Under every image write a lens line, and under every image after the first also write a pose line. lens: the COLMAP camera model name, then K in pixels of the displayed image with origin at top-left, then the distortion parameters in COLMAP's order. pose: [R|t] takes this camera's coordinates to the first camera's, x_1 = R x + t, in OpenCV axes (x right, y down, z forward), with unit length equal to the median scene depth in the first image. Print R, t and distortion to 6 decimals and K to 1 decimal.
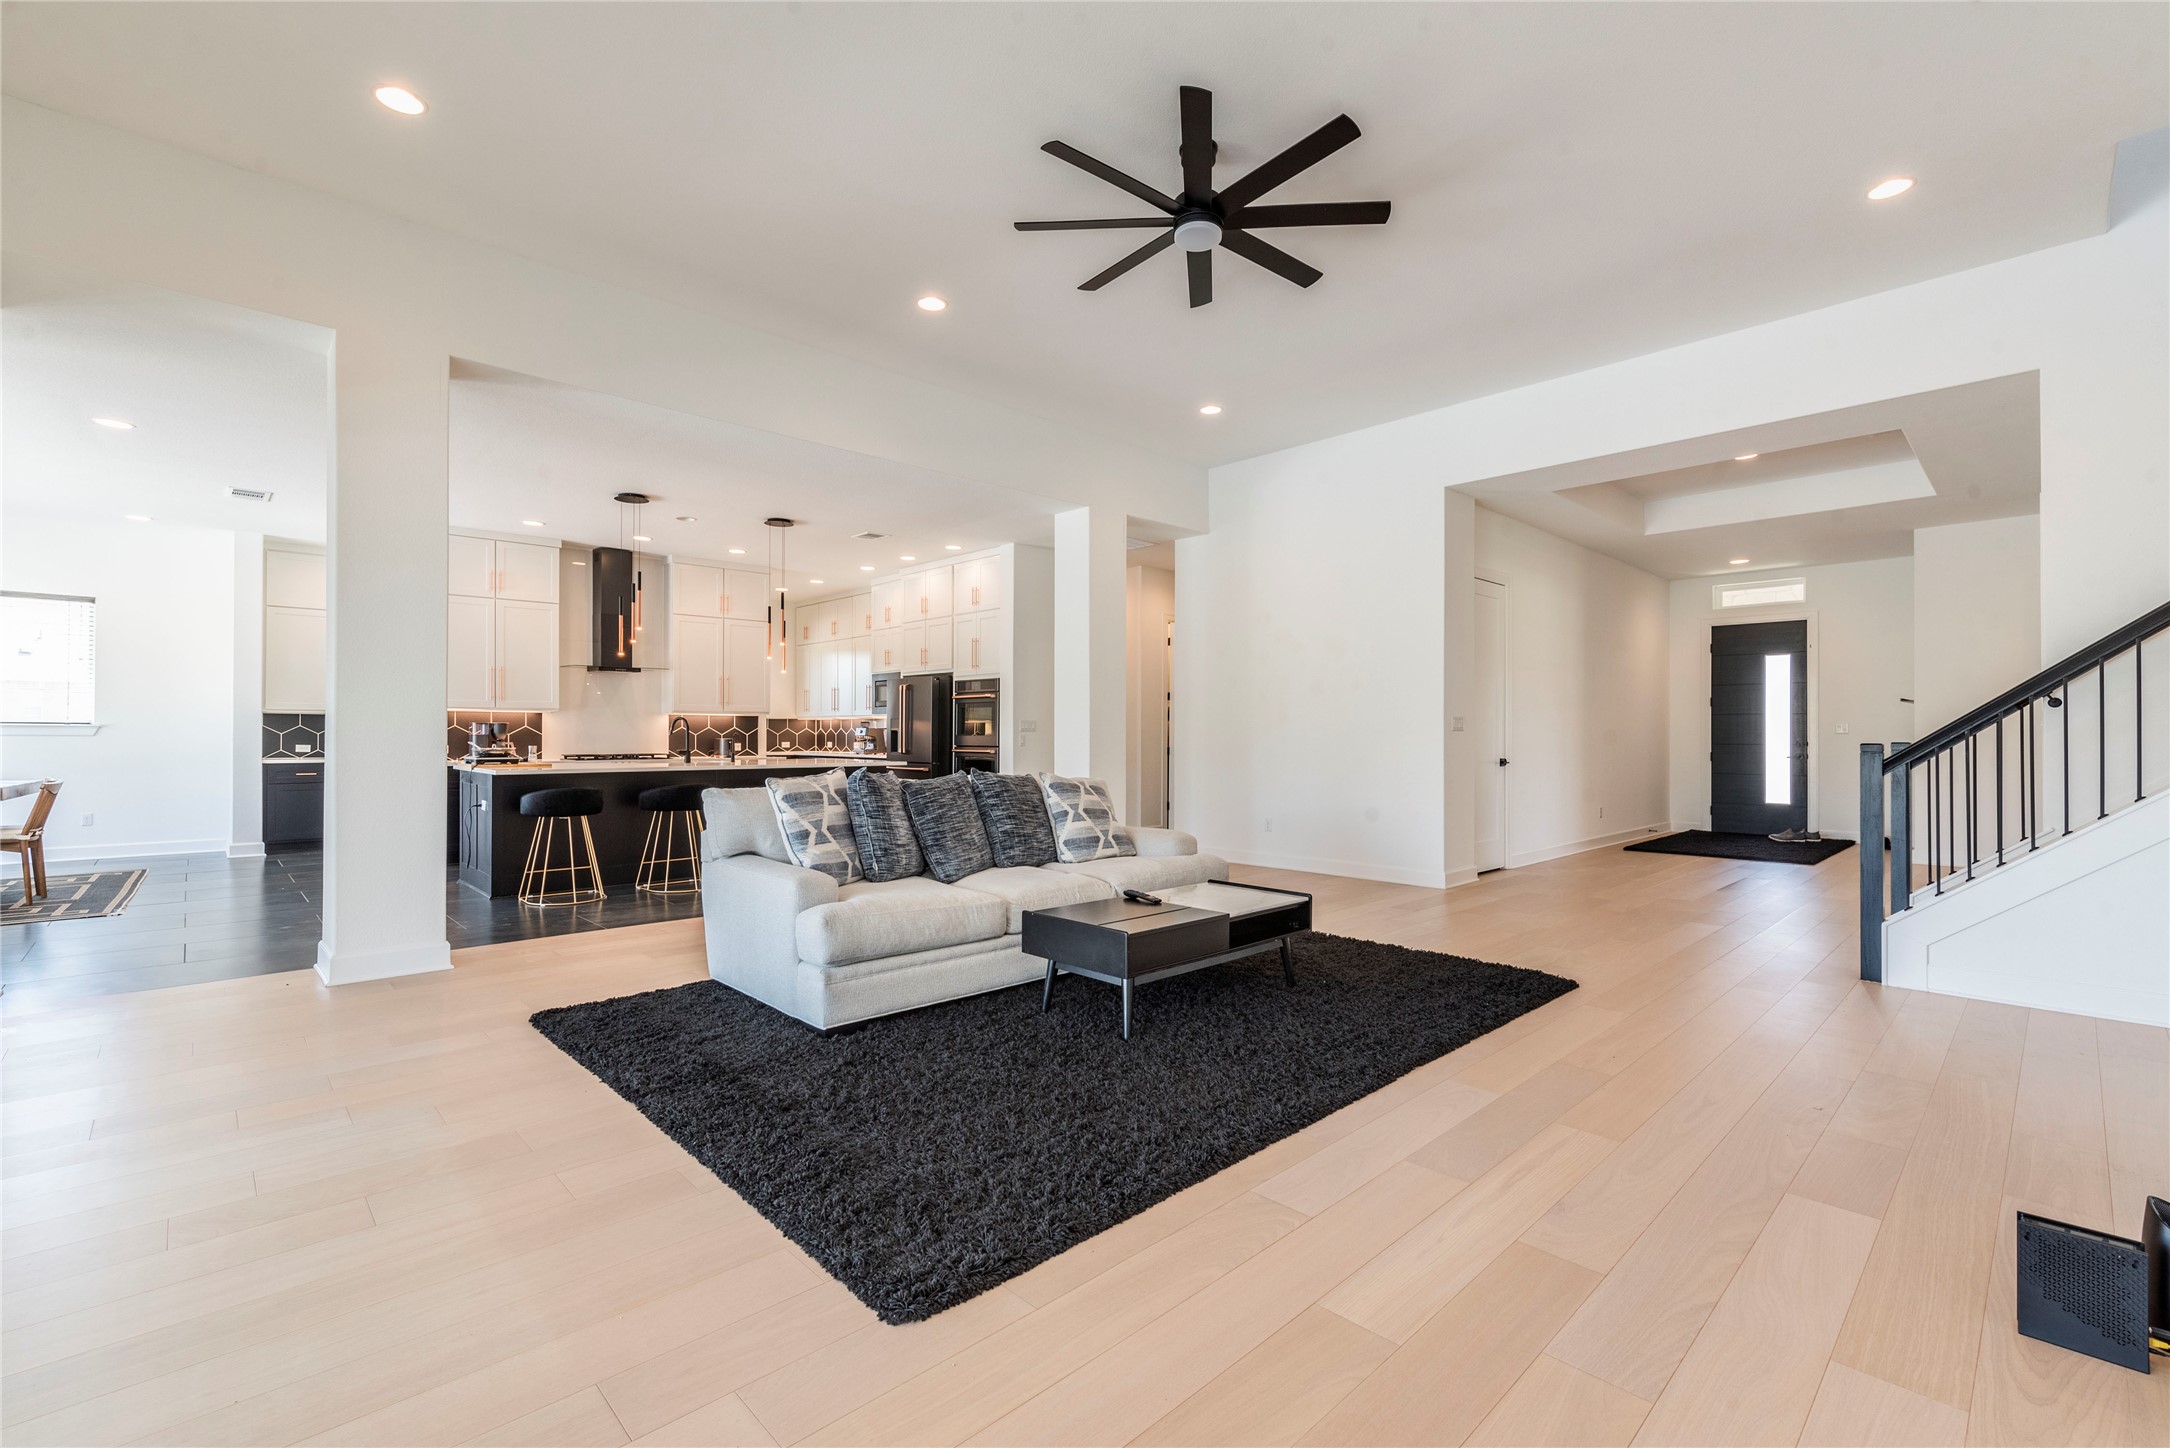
lens RADIAL K [[937.7, 0, 1088.7], [0, 937.7, 732.9], [0, 0, 1]] dist [0.009785, -0.001264]
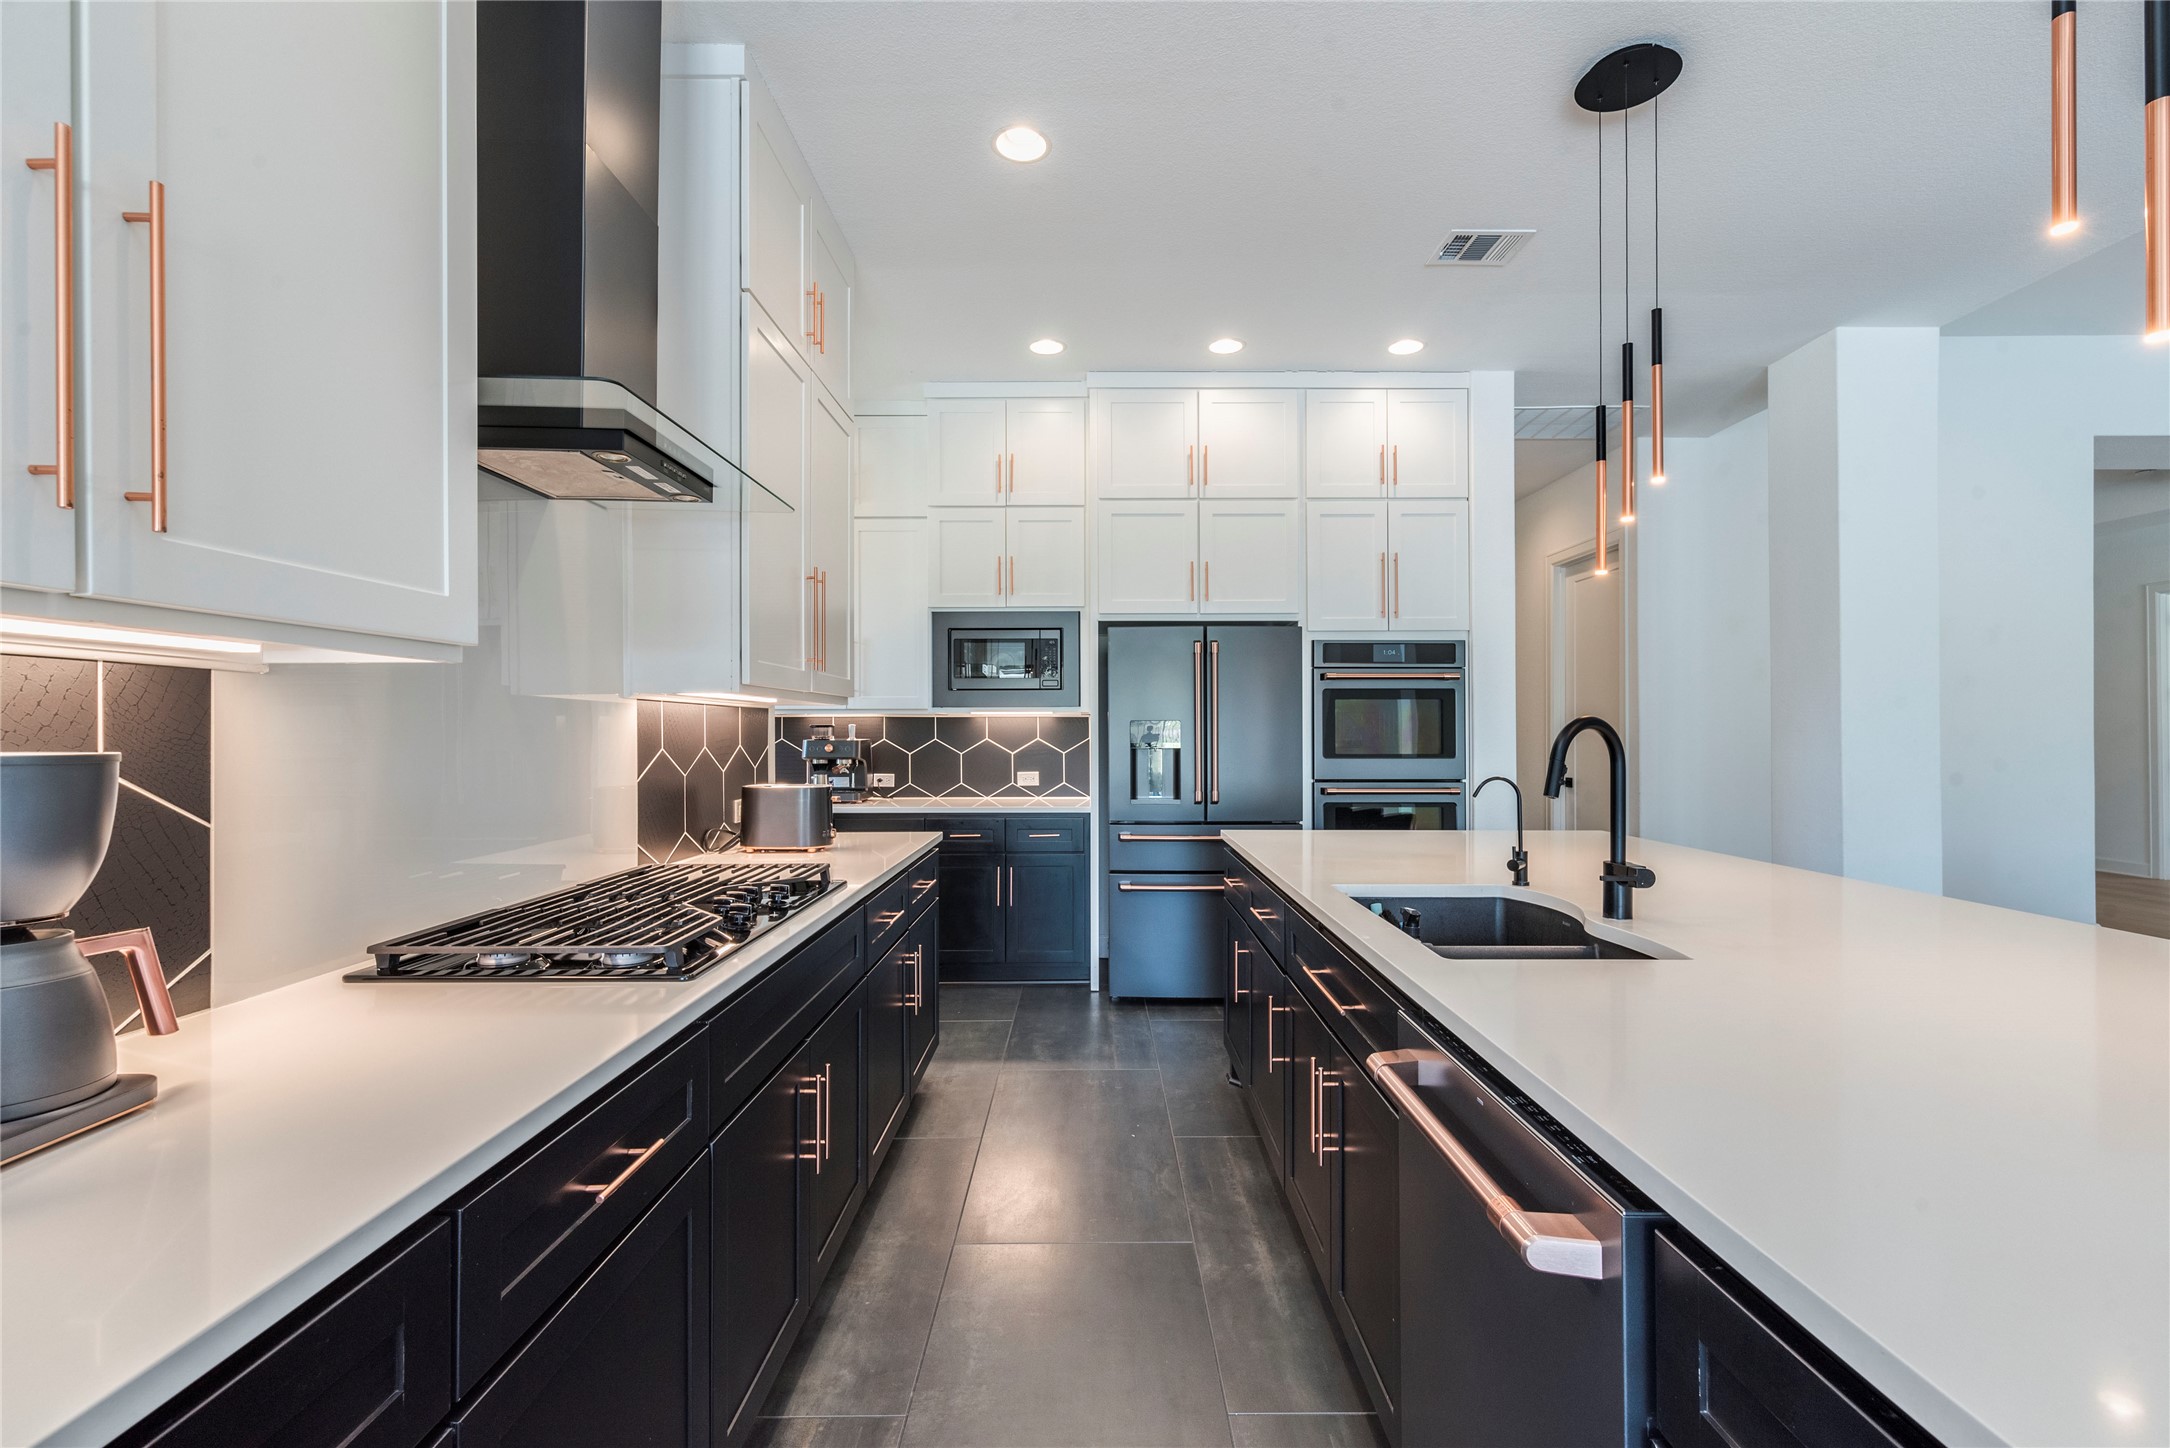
lens RADIAL K [[937.7, 0, 1099.8], [0, 937.7, 731.5], [0, 0, 1]] dist [0.009785, -0.001264]
pose [[0.684477, -0.002350, 0.729031, -0.531964], [0.001854, 0.999997, 0.001482, -0.010840], [-0.729032, 0.000337, 0.684479, 0.727927]]
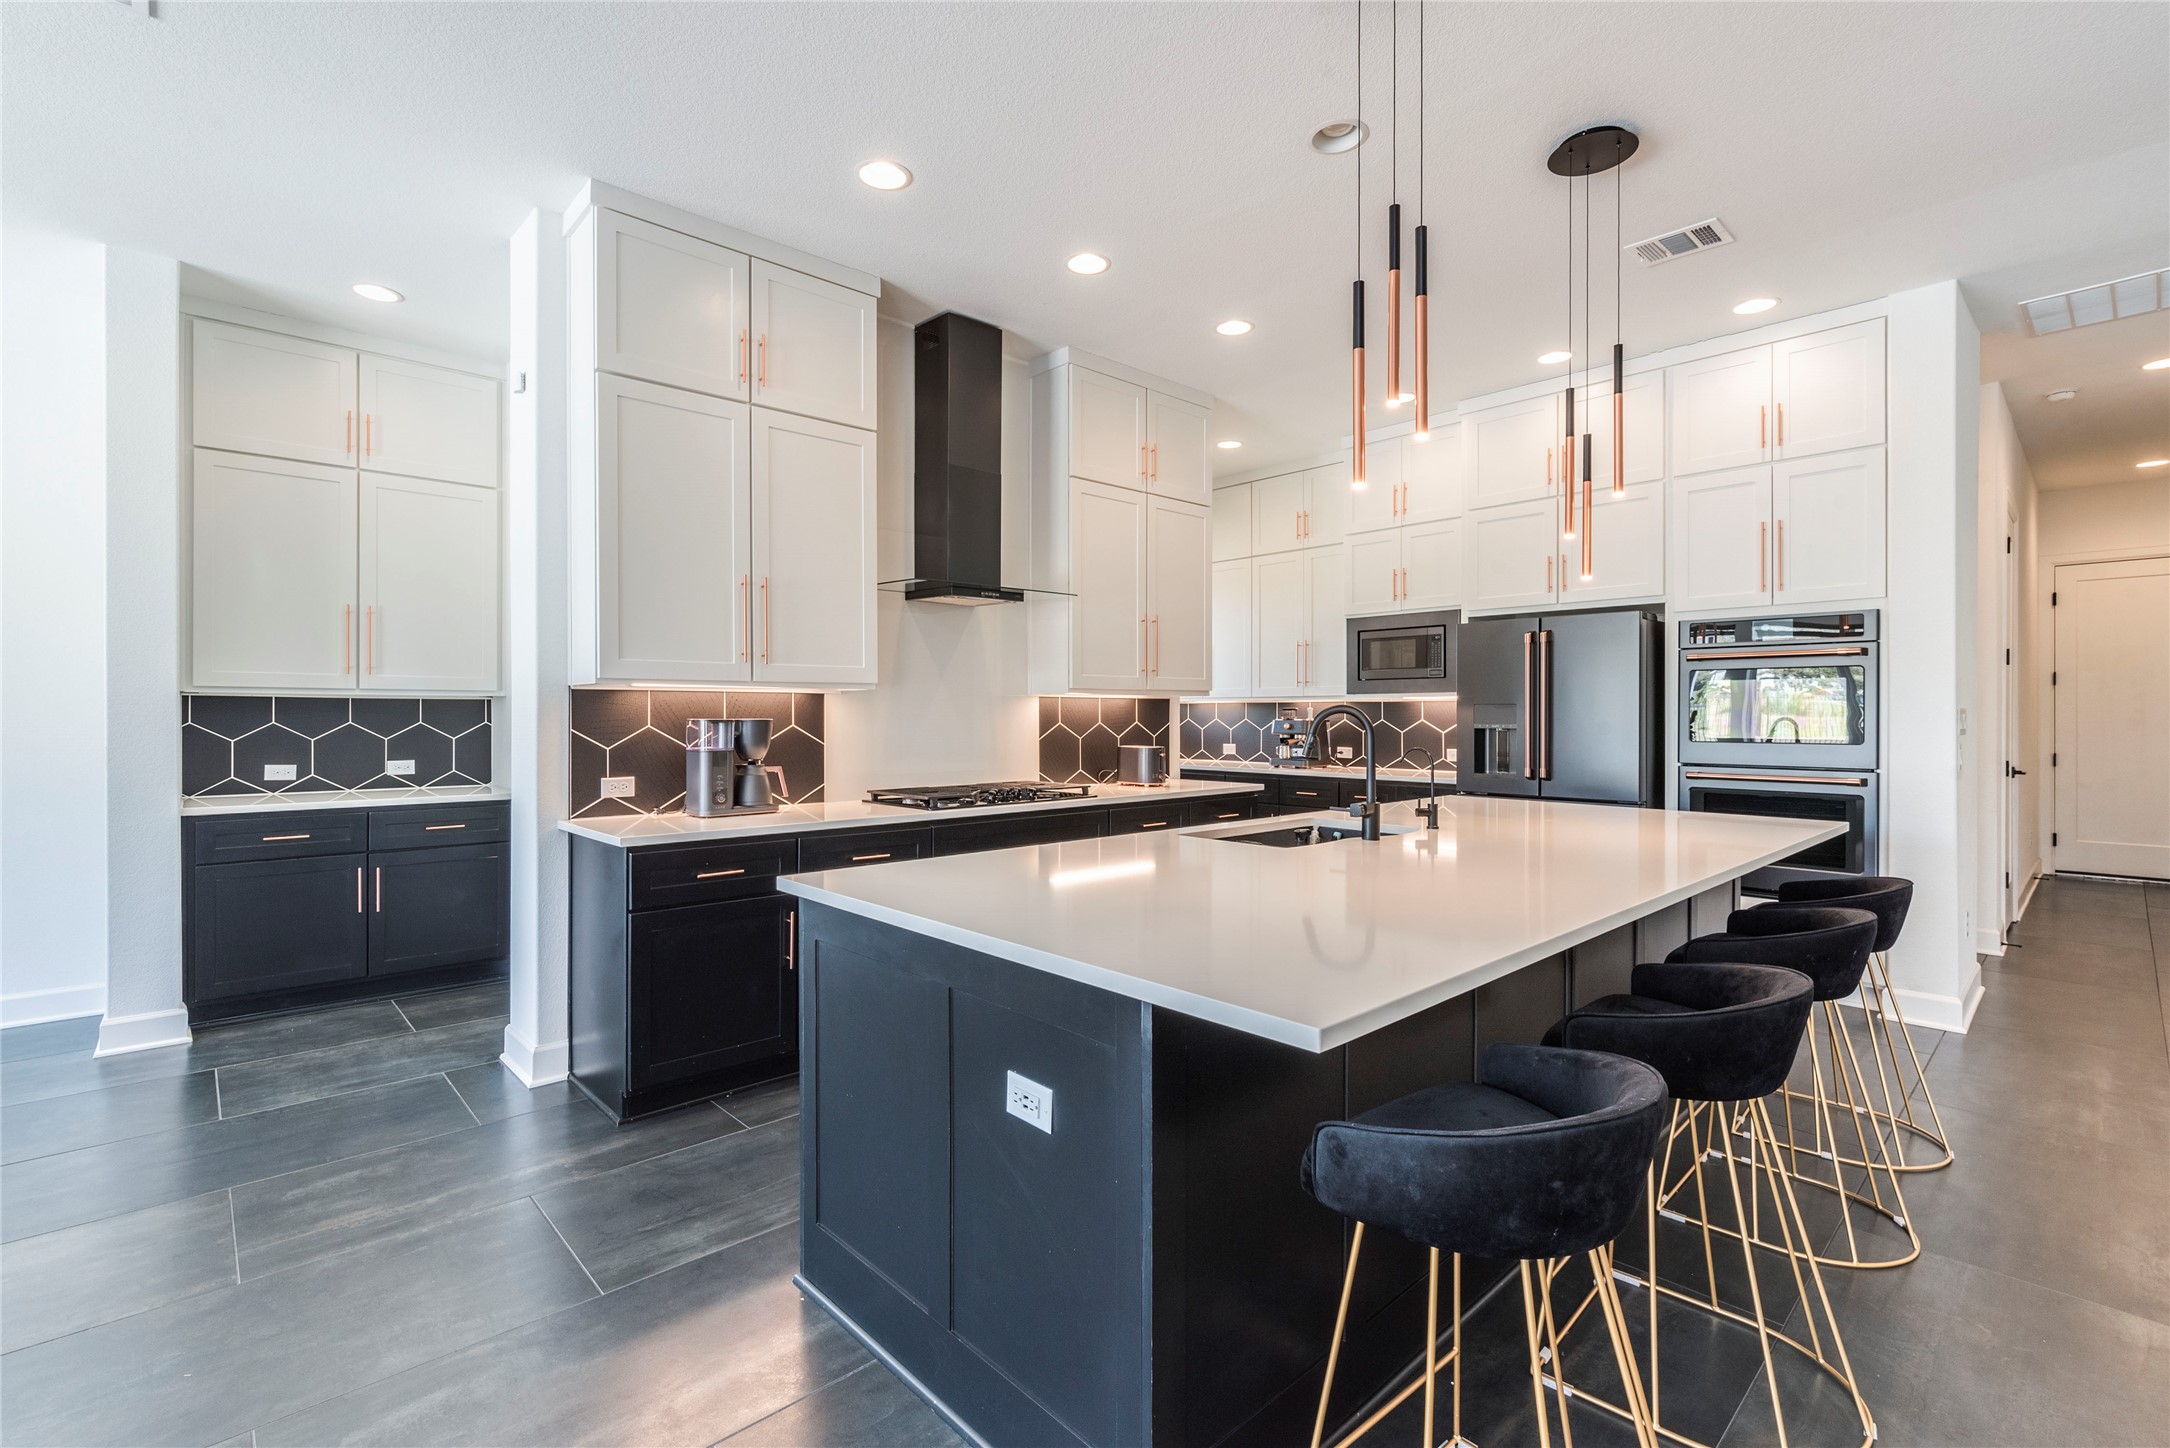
lens RADIAL K [[967.8, 0, 1074.5], [0, 967.8, 720.4], [0, 0, 1]] dist [0.003027, 0.000687]
pose [[0.999878, -0.001325, -0.015578, -0.412437], [0.001458, 0.999963, 0.008518, -0.011372], [0.015566, -0.008539, 0.999842, 0.502399]]
